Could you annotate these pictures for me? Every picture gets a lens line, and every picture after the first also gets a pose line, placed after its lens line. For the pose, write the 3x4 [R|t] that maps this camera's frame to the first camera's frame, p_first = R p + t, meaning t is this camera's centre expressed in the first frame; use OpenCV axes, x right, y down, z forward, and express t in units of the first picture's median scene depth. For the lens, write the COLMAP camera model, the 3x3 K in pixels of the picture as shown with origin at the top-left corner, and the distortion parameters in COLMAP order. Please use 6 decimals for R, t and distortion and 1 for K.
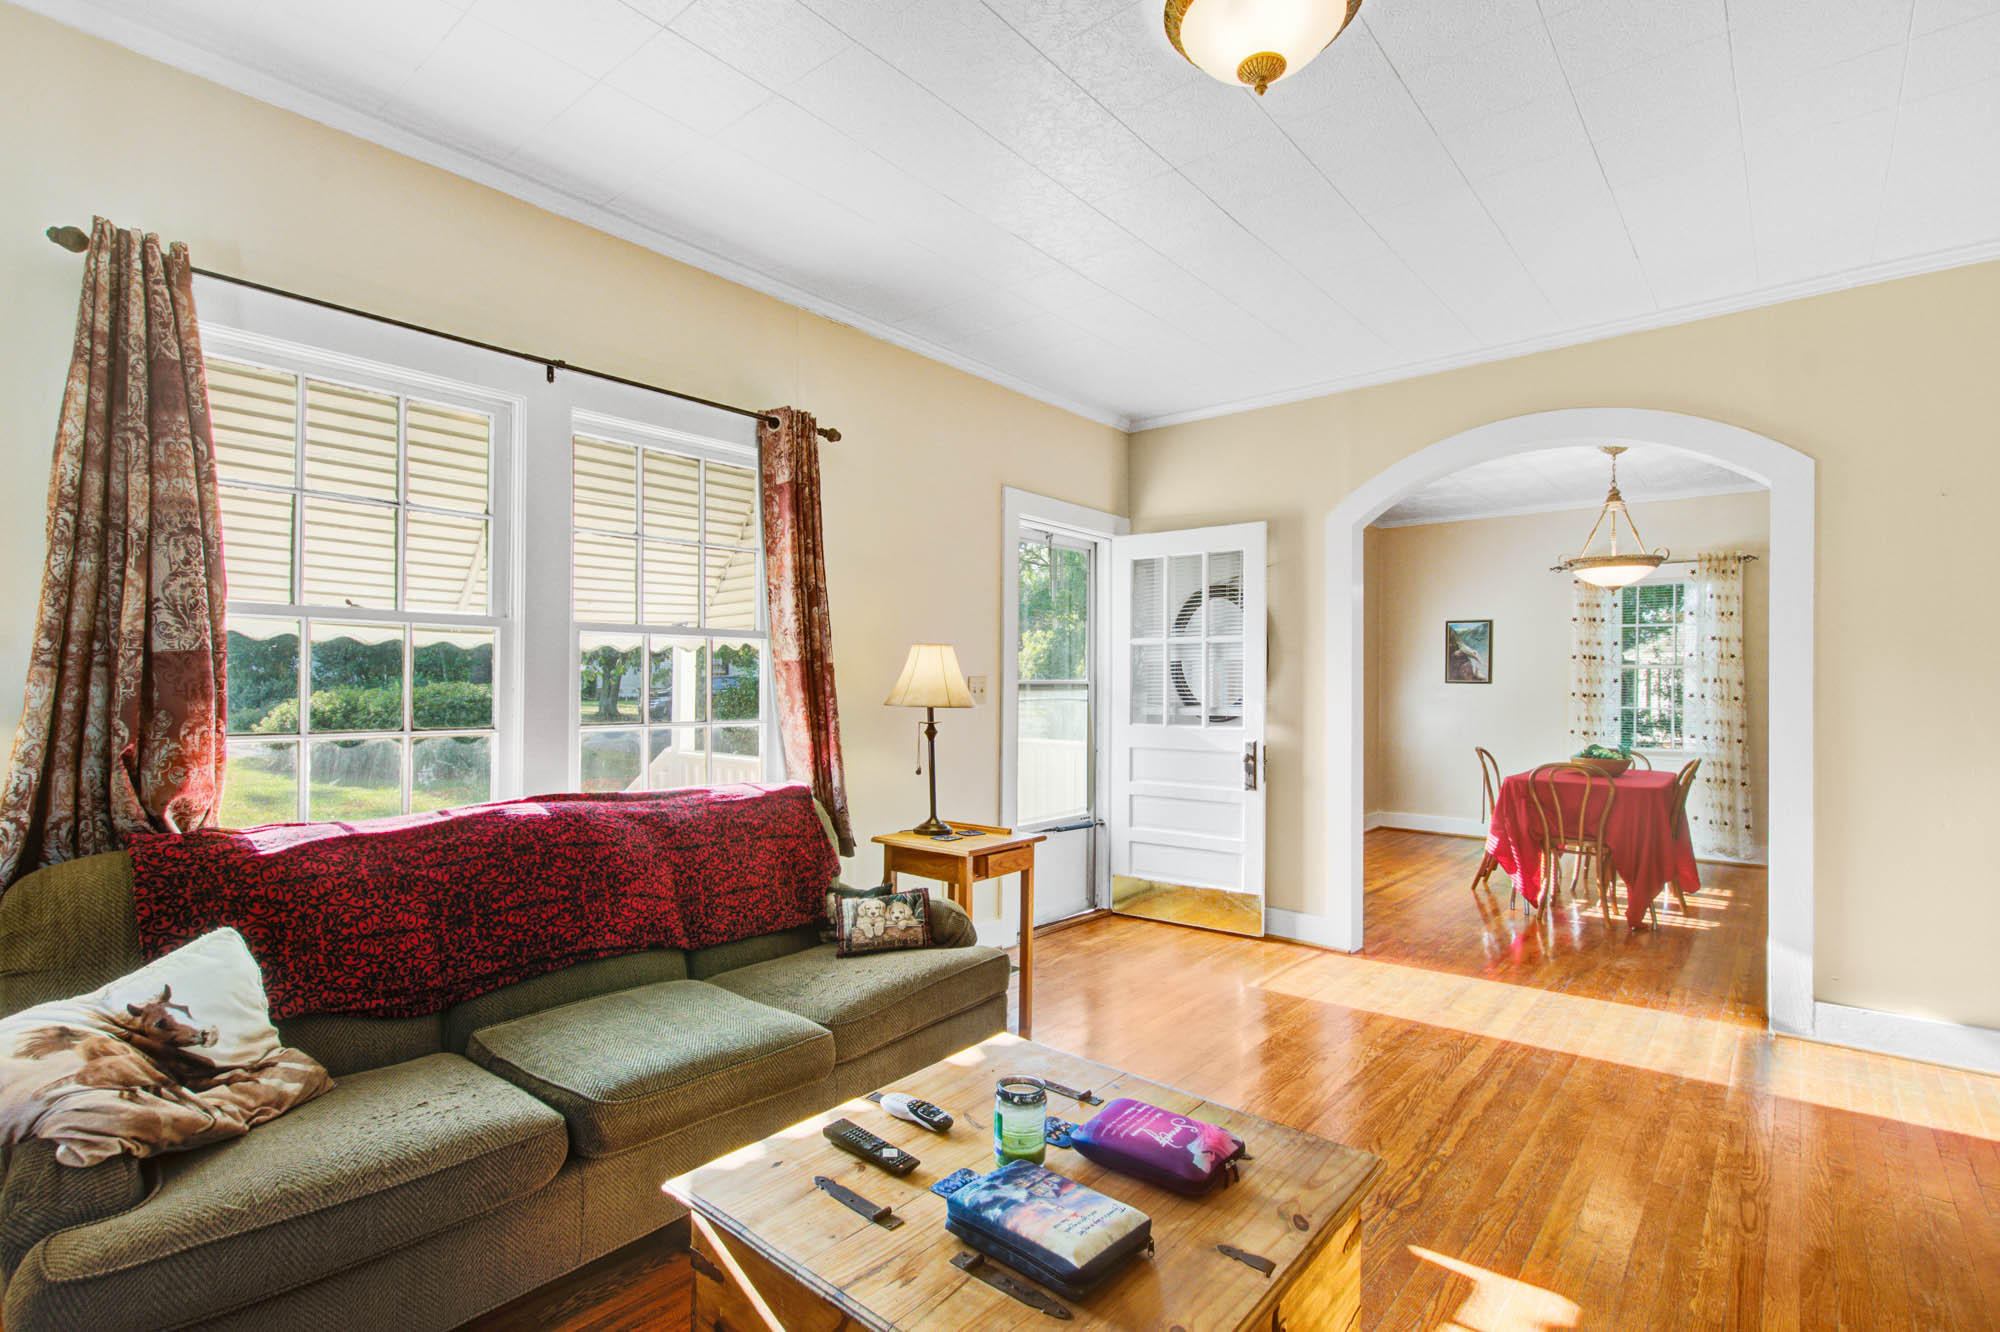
lens RADIAL K [[923.4, 0, 999.6], [0, 923.4, 679.7], [0, 0, 1]] dist [0.005638, 0.000976]
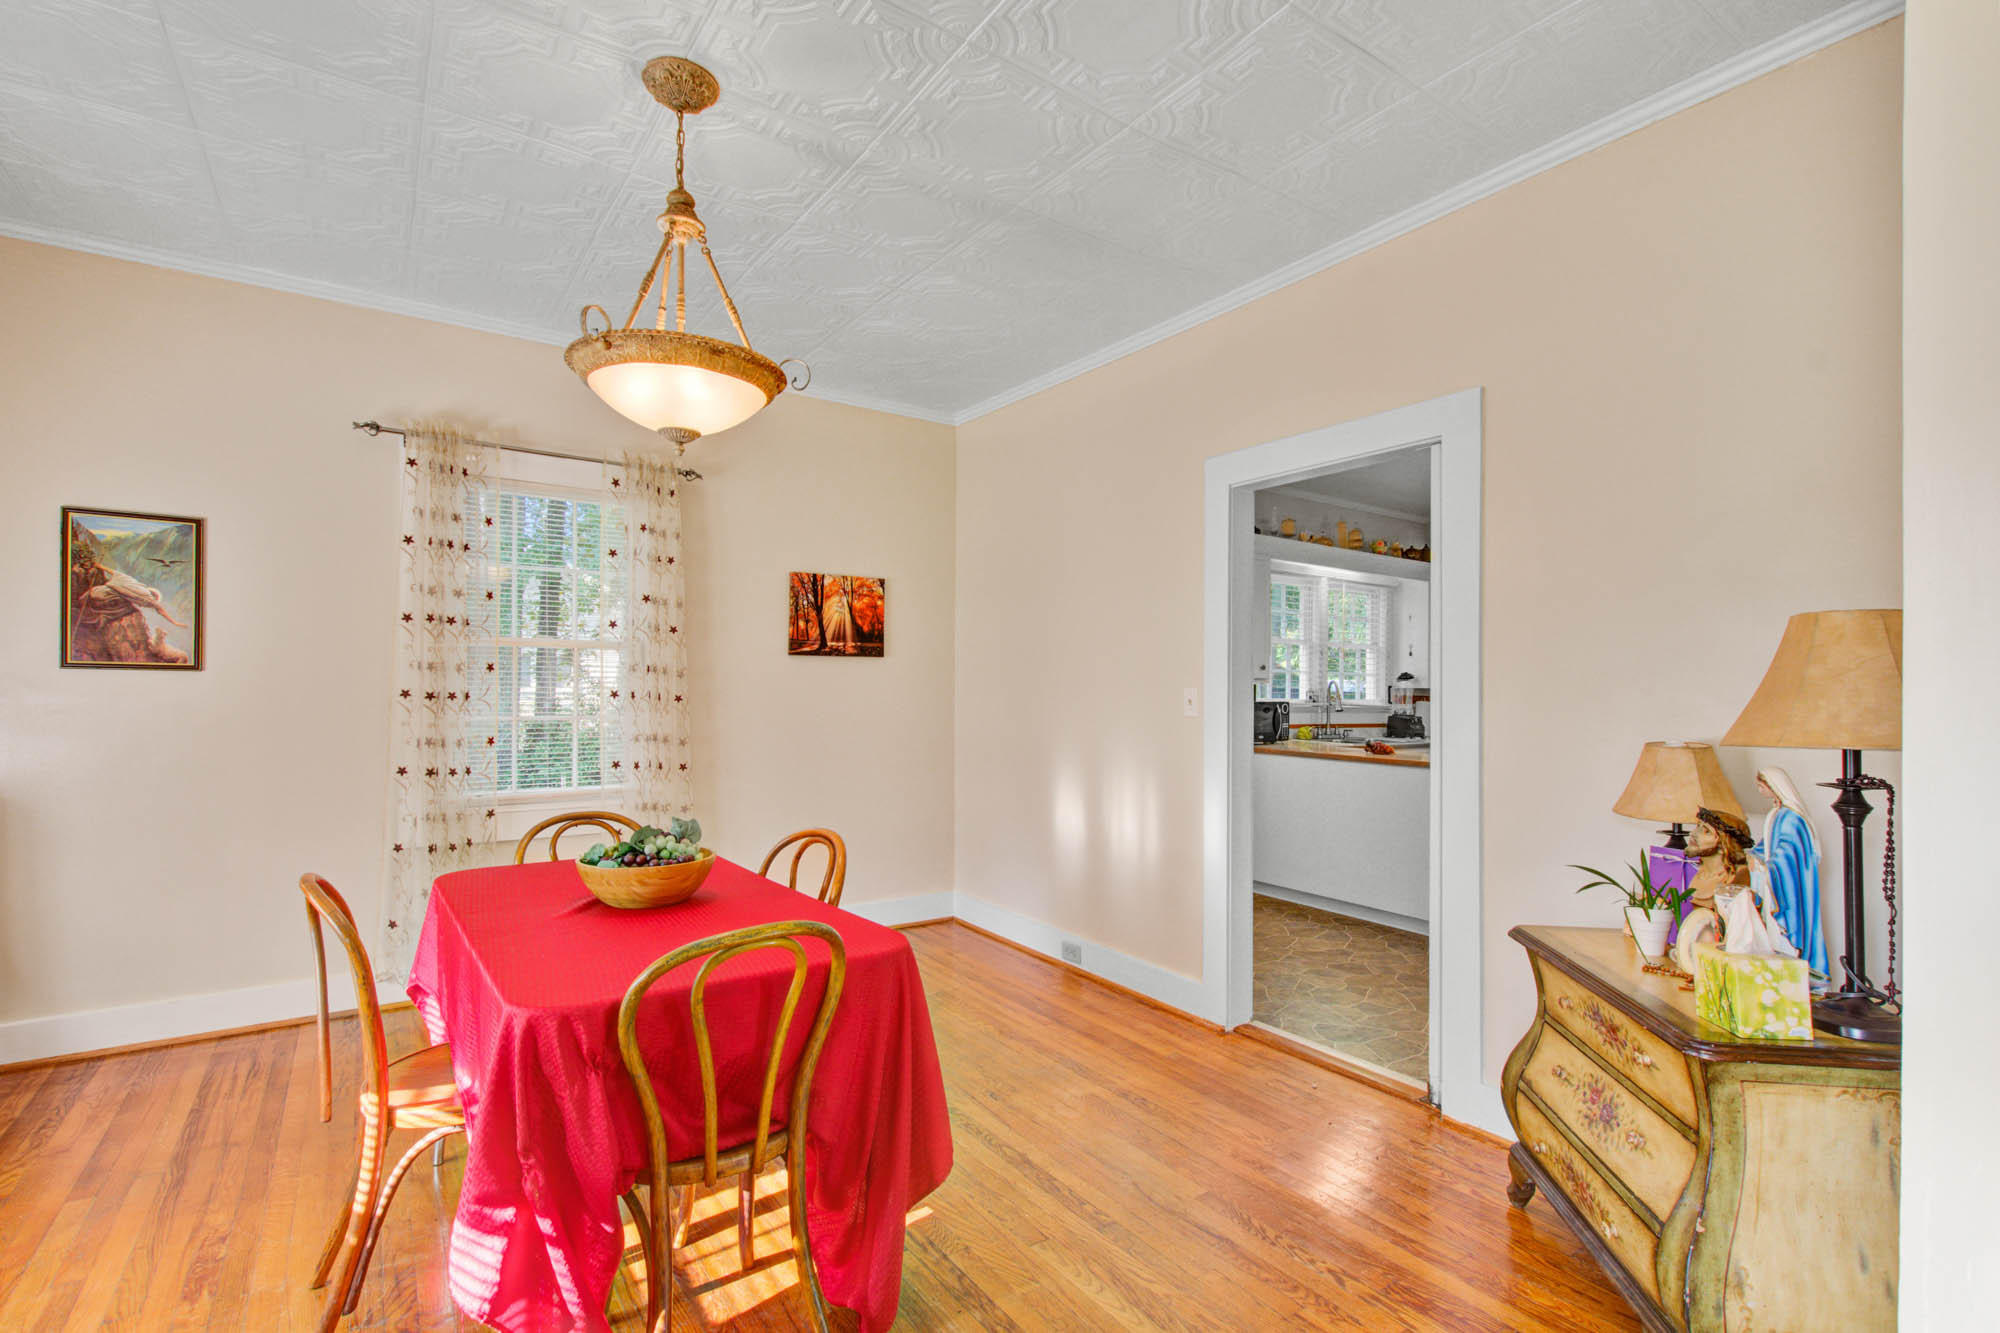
lens RADIAL K [[923.4, 0, 990.7], [0, 923.4, 703.7], [0, 0, 1]] dist [0.005638, 0.000976]
pose [[0.267026, -0.019499, 0.963492, 0.344015], [-0.013843, 0.999615, 0.024066, 0.007654], [-0.963590, -0.019764, 0.266654, 0.850586]]
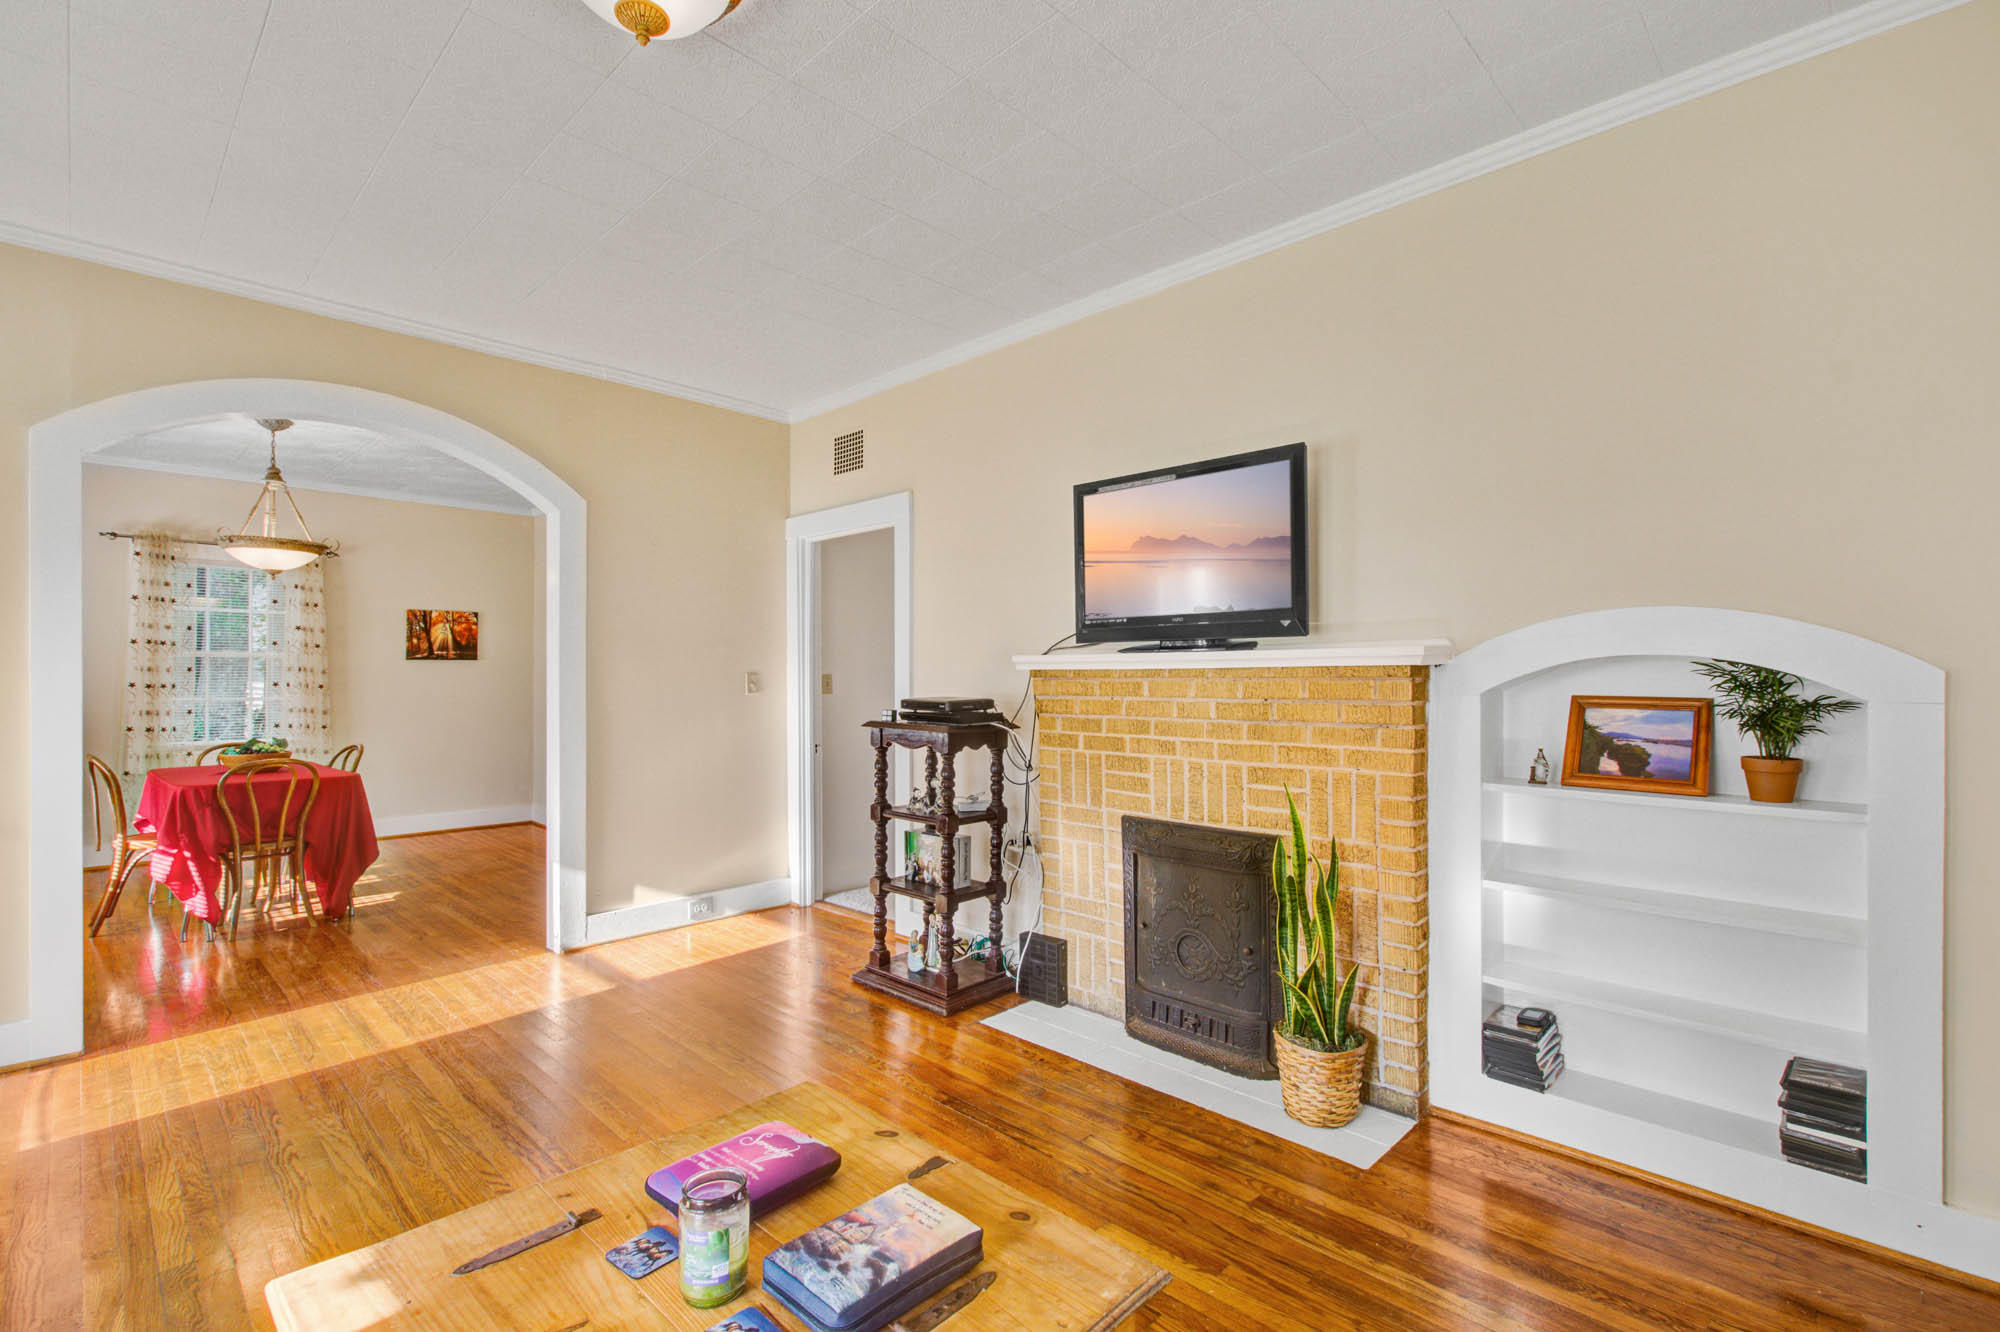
lens RADIAL K [[895.4, 0, 1000.9], [0, 895.4, 674.2], [0, 0, 1]] dist [0.002886, -0.002208]
pose [[0.060239, -0.001883, 0.998182, -0.231950], [-0.006668, 0.999975, 0.002288, -0.001792], [-0.998162, -0.006793, 0.060225, 0.225643]]
